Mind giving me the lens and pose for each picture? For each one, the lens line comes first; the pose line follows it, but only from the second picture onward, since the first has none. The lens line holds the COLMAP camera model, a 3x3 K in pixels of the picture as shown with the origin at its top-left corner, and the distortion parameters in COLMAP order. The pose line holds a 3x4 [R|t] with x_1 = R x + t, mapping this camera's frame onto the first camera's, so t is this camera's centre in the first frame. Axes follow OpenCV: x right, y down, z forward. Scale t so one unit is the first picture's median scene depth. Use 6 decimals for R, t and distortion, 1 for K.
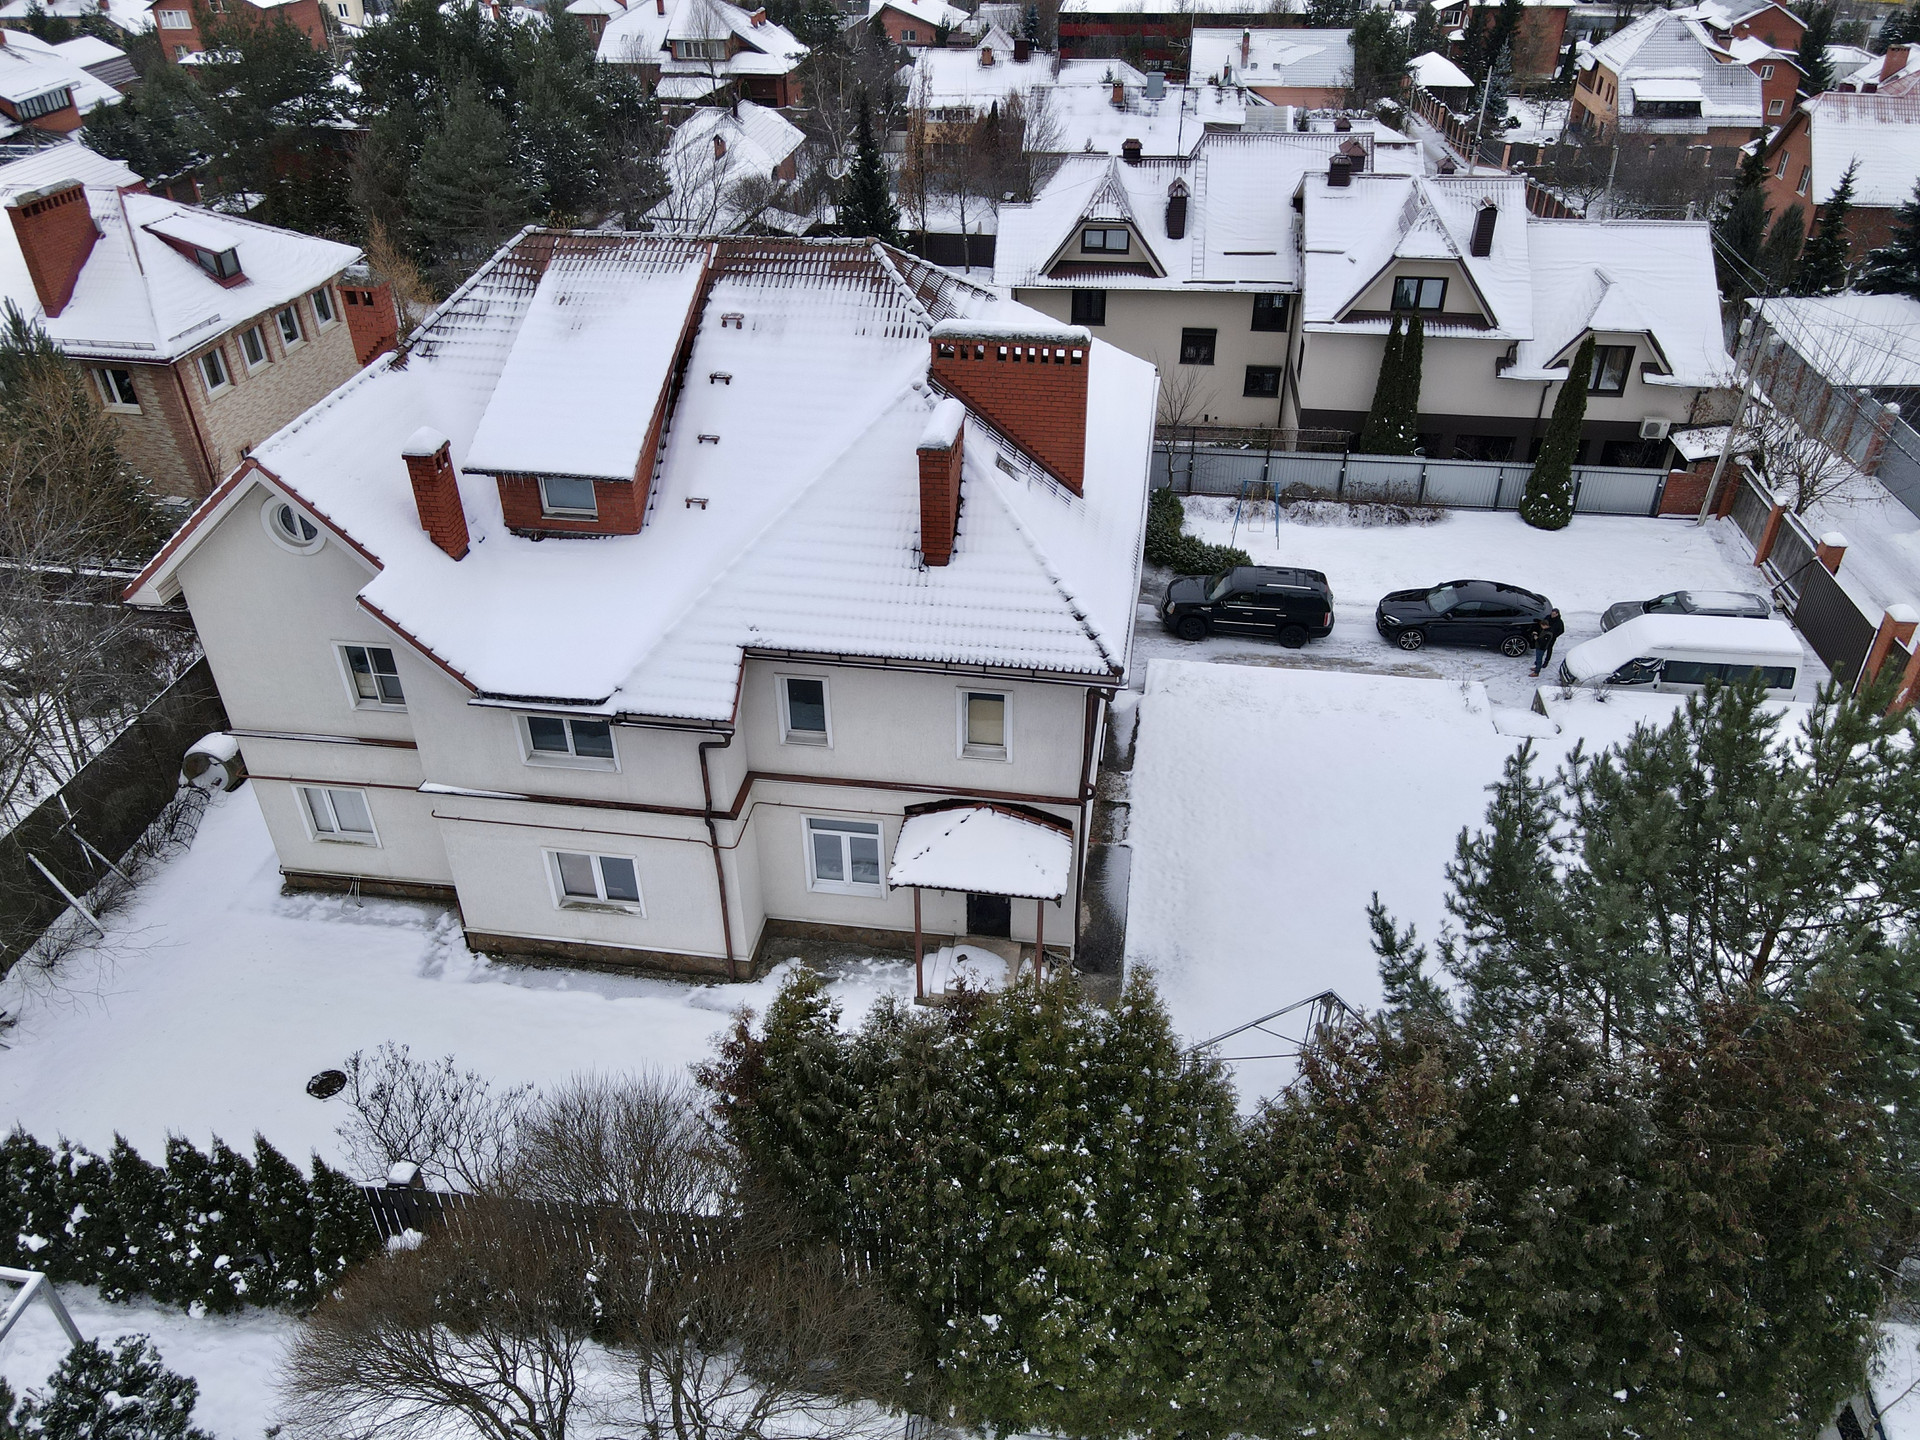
lens RADIAL K [[1416.9, 0, 956.7], [0, 1416.9, 726.7], [0, 0, 1]] dist [0.016958, 0.005220]
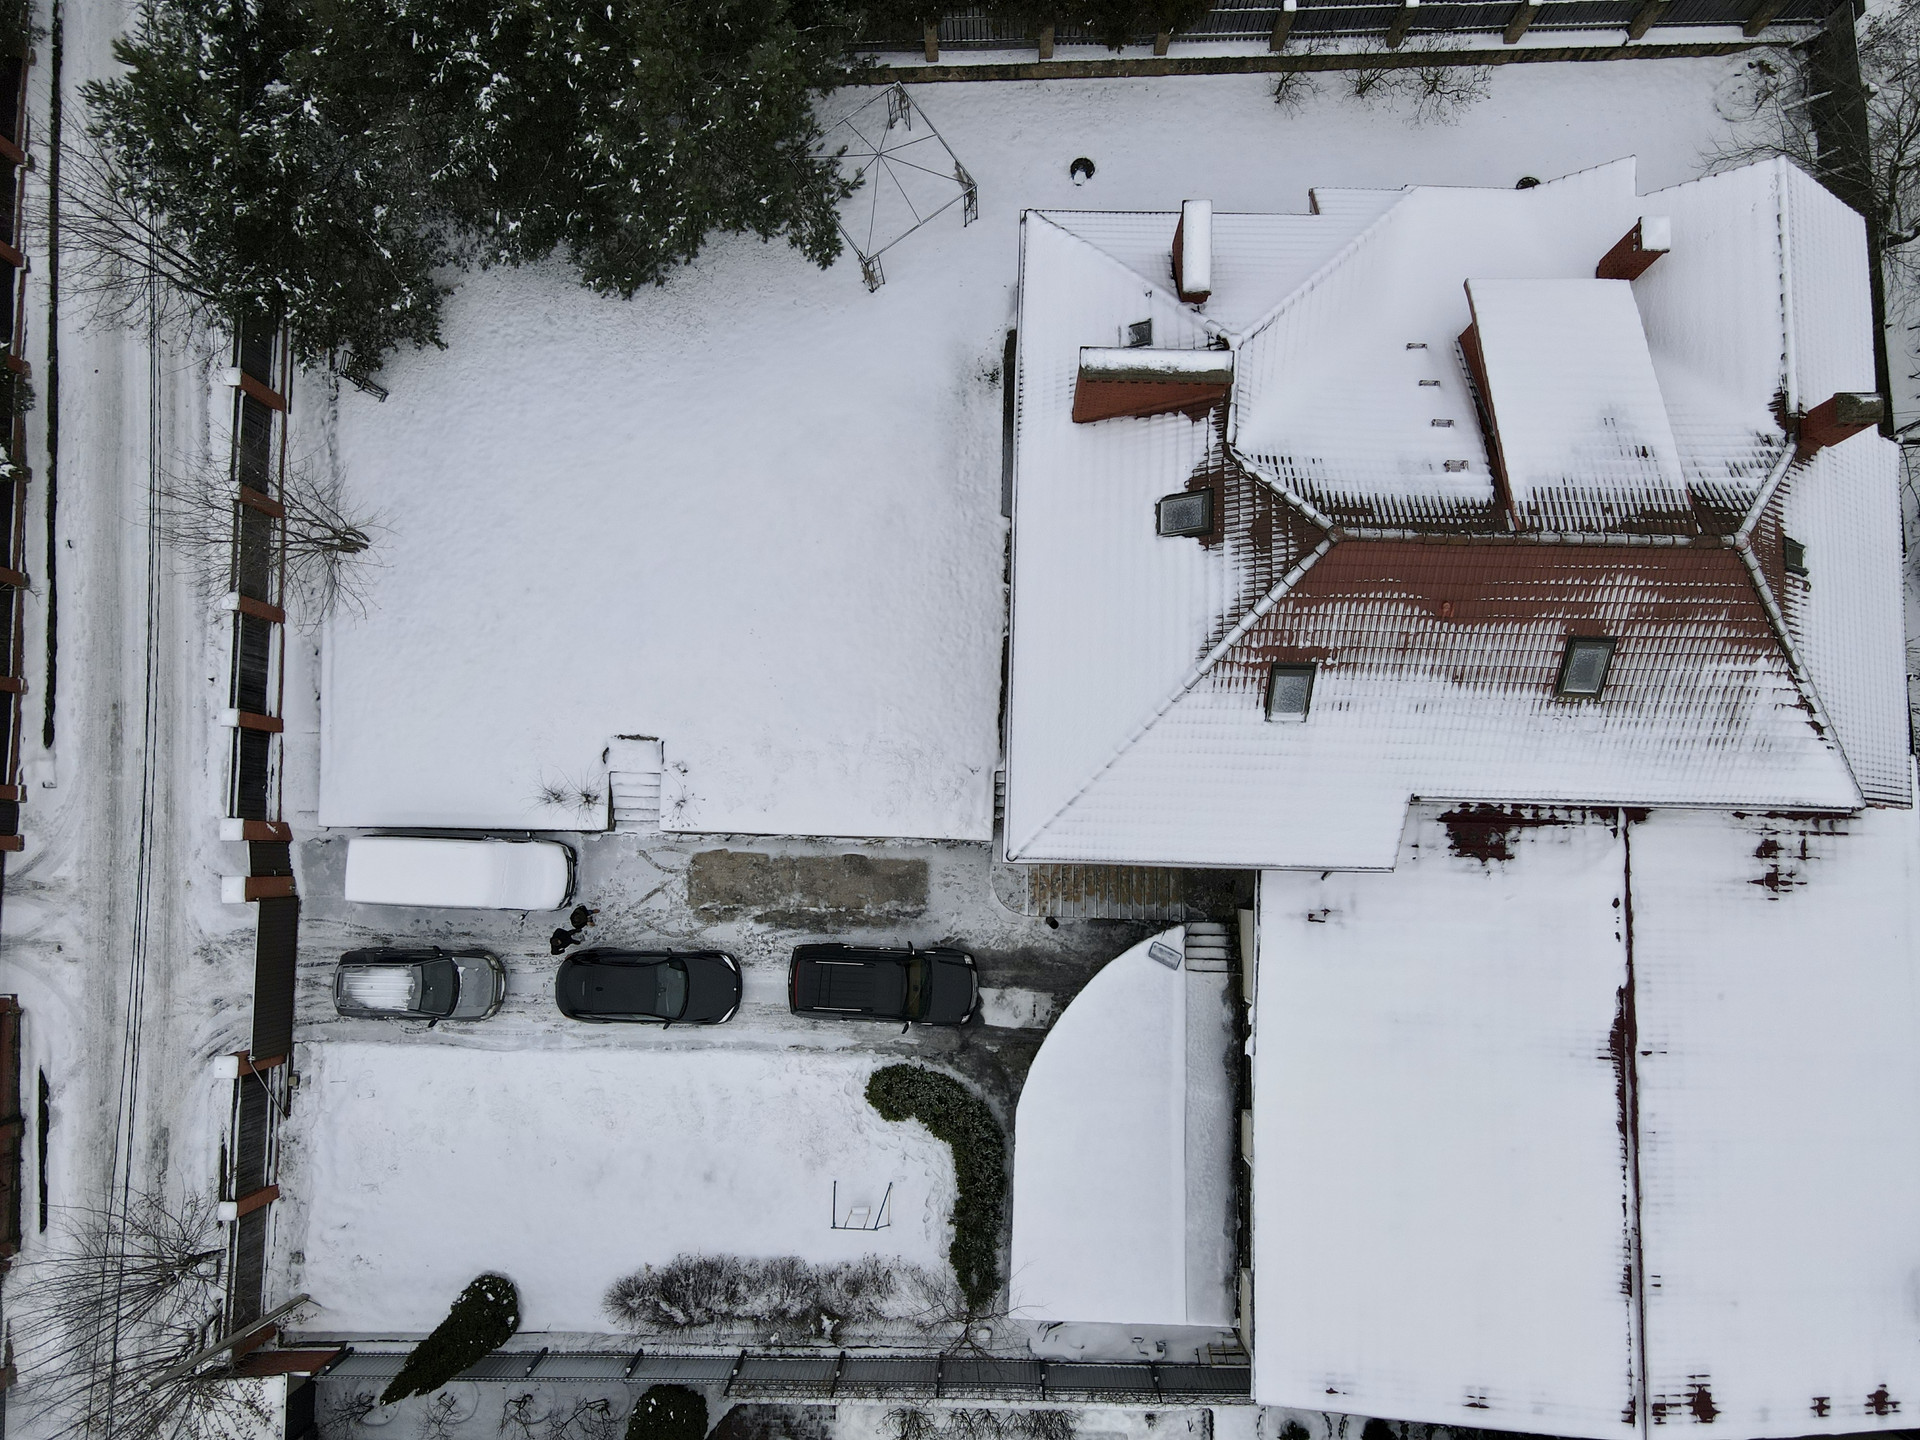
lens RADIAL K [[1416.9, 0, 956.7], [0, 1416.9, 726.7], [0, 0, 1]] dist [0.016958, 0.005220]
pose [[-0.992413, 0.121545, 0.018547, 0.122426], [-0.040838, -0.468131, 0.882715, -0.812201], [0.115972, 0.875260, 0.469543, 0.444917]]
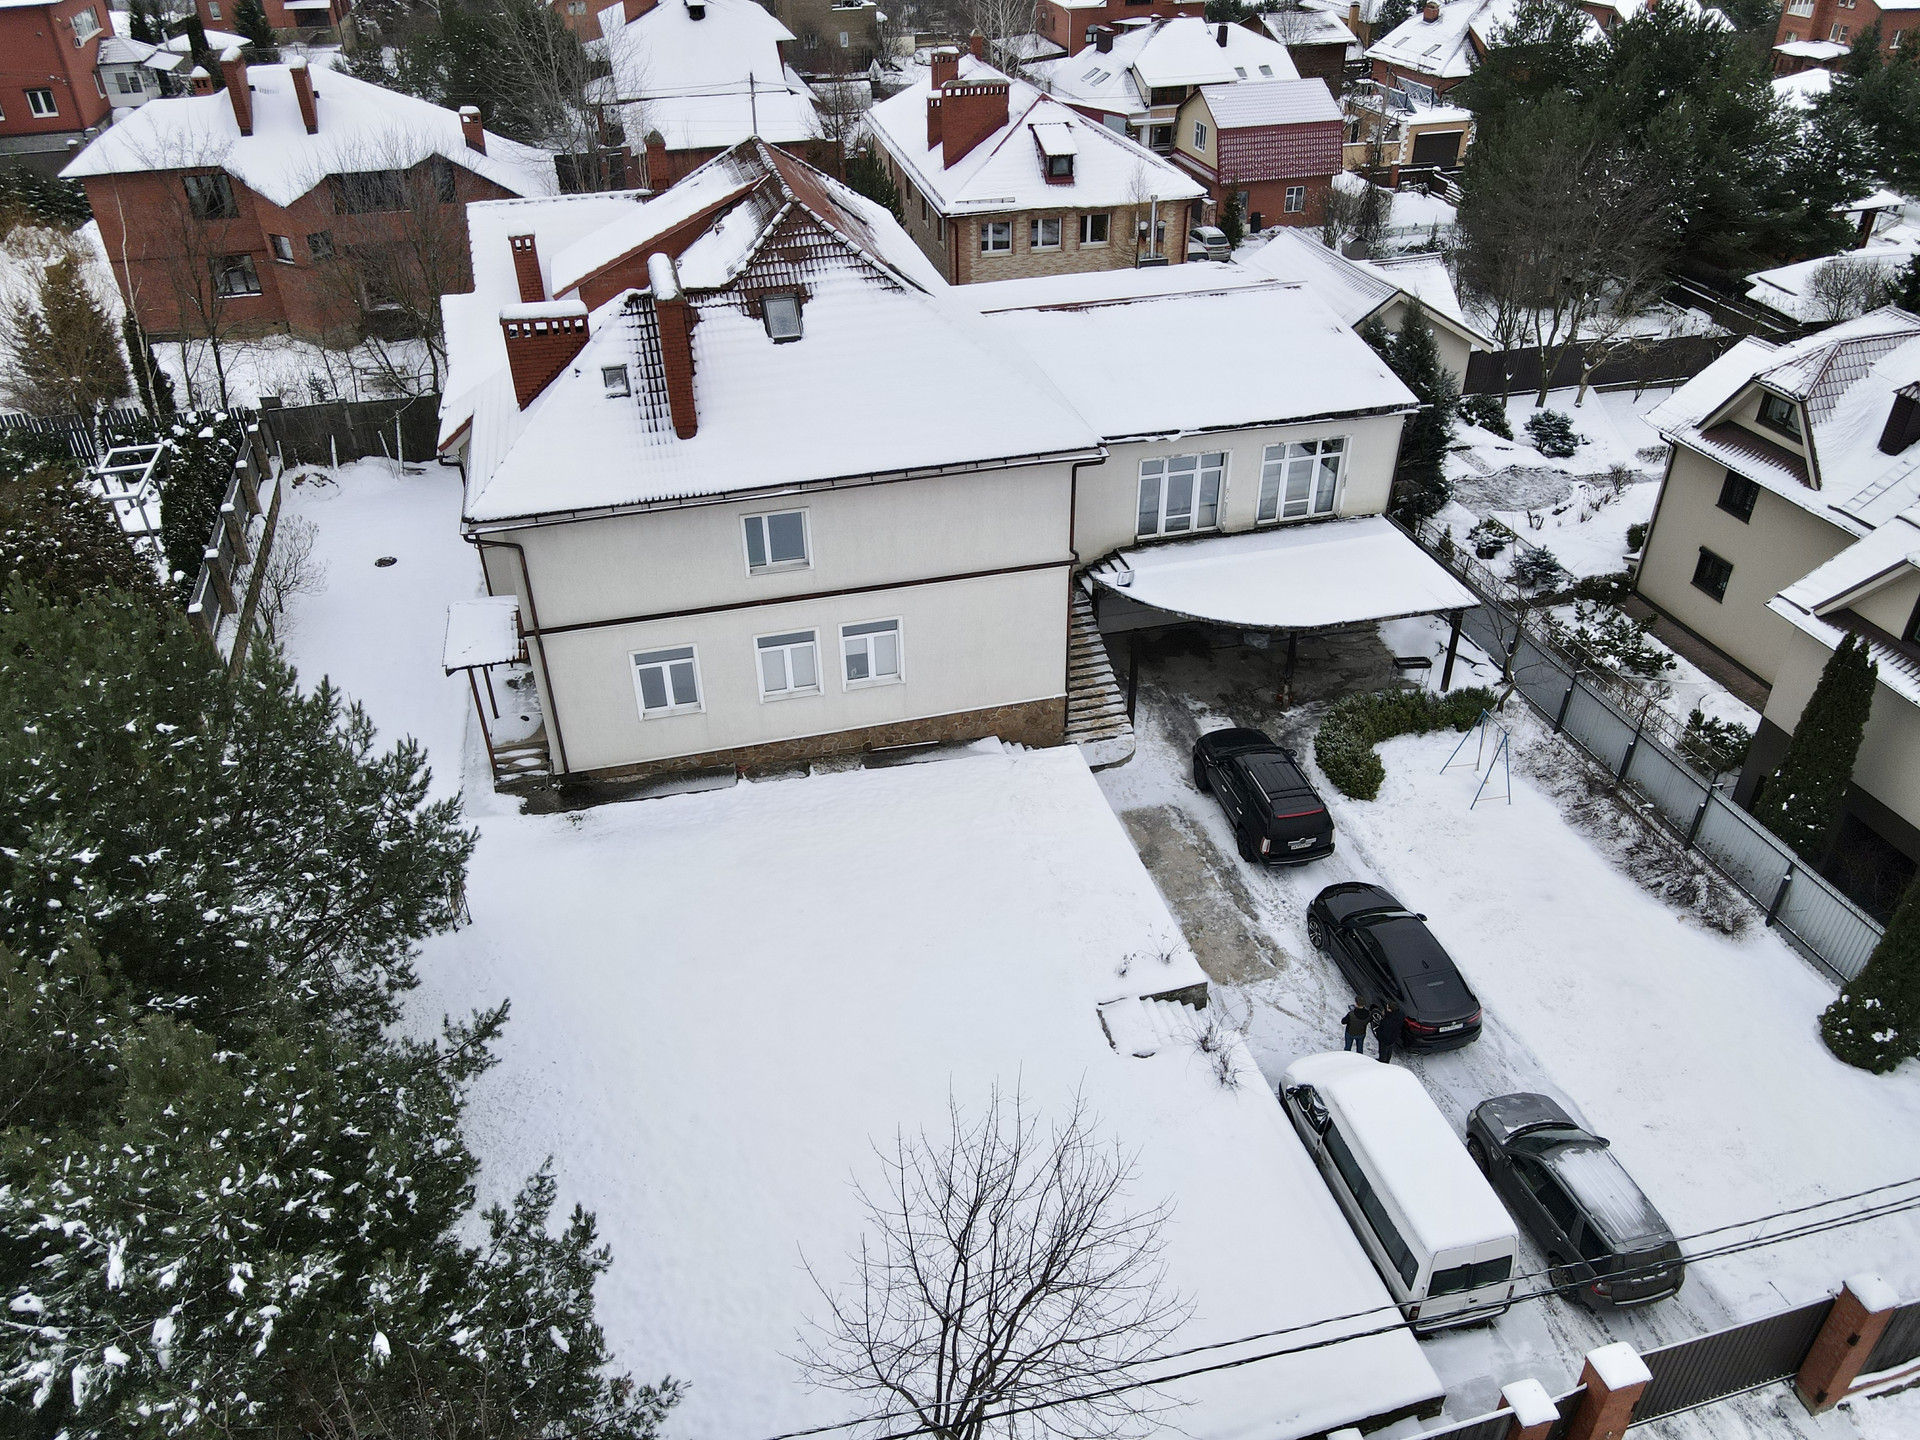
lens RADIAL K [[1416.9, 0, 956.7], [0, 1416.9, 726.7], [0, 0, 1]] dist [0.016958, 0.005220]
pose [[0.381365, 0.521343, -0.763389, 0.765818], [-0.506251, 0.808742, 0.299409, -0.280410], [0.773480, 0.272283, 0.572356, 0.372170]]
